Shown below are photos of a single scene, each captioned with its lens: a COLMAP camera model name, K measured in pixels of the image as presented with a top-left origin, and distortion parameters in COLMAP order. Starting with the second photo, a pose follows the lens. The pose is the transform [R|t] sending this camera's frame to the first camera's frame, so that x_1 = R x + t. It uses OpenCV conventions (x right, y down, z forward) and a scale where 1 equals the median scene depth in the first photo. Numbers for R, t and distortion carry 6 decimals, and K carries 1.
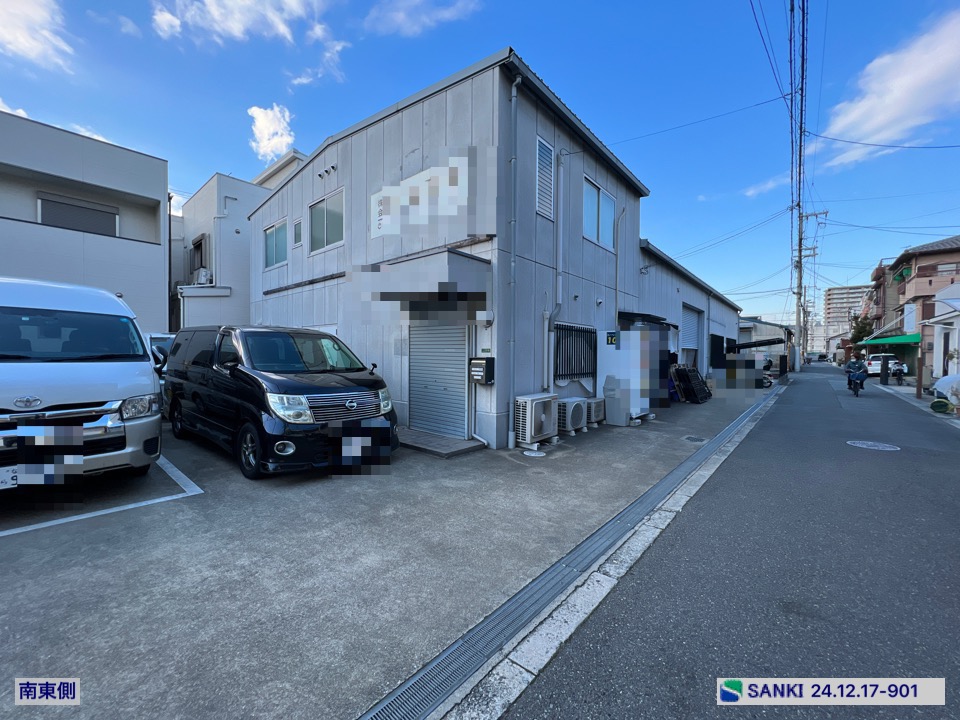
lens RADIAL K [[384.8, 0, 480.2], [0, 384.8, 362.6], [0, 0, 1]] dist [-0.003589, 0.000390]
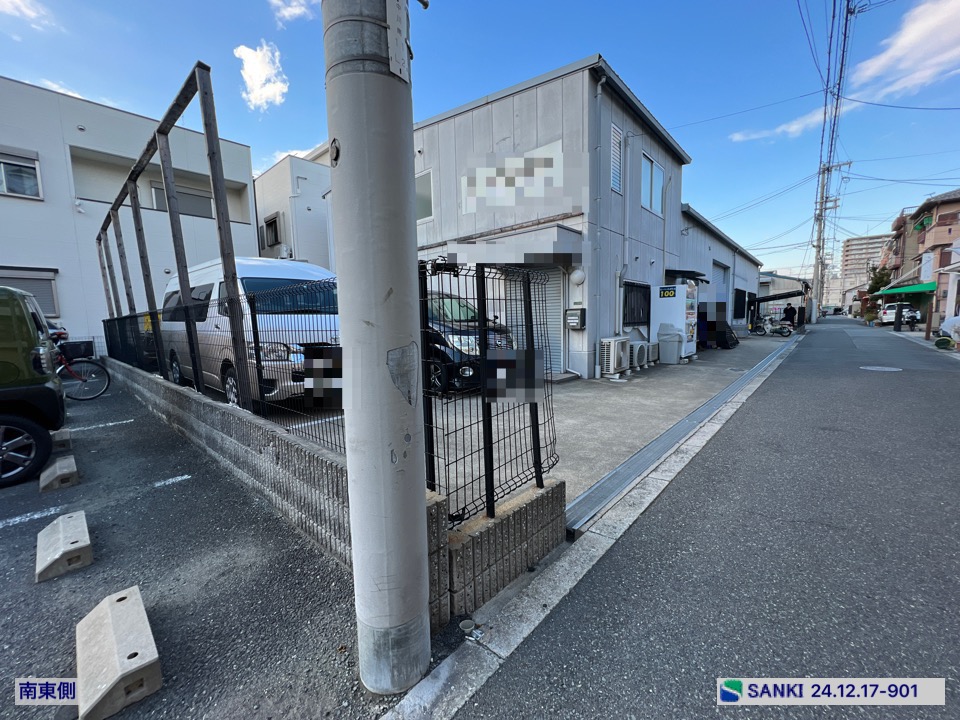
lens RADIAL K [[384.8, 0, 480.2], [0, 384.8, 362.6], [0, 0, 1]] dist [-0.003589, 0.000390]
pose [[0.999315, -0.030807, -0.020520, -0.212390], [0.032507, 0.995550, 0.088449, 0.030417], [0.017704, -0.089055, 0.995869, -0.221842]]
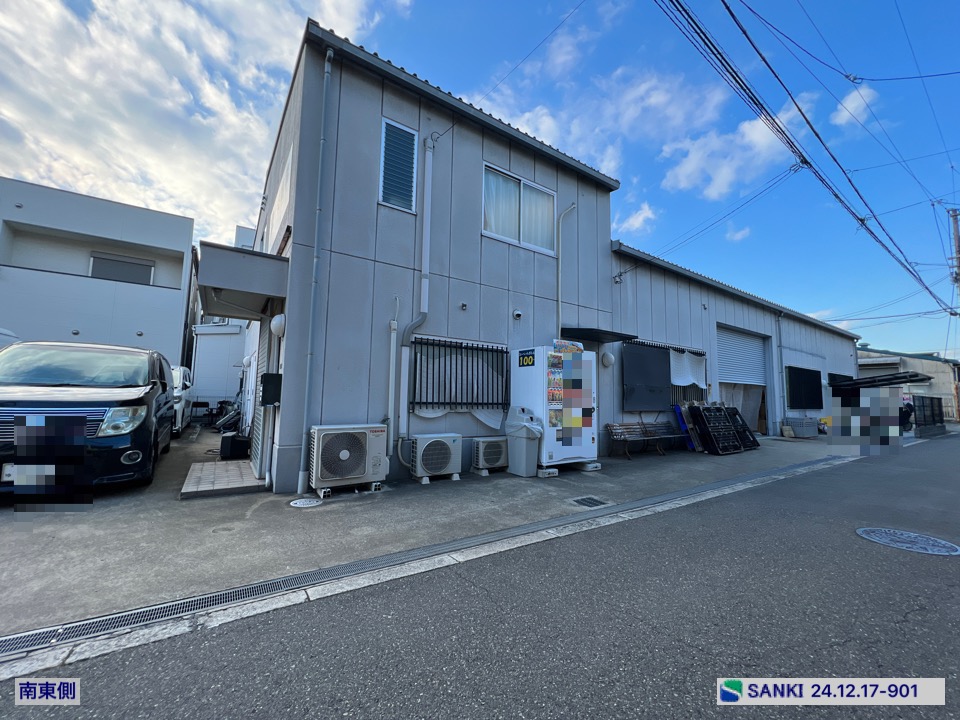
lens RADIAL K [[384.8, 0, 480.2], [0, 384.8, 362.6], [0, 0, 1]] dist [-0.003589, 0.000390]
pose [[0.965297, -0.014243, -0.260767, 0.459435], [-0.016323, 0.993269, -0.114675, 0.034134], [0.260645, 0.114952, 0.958567, 0.244405]]
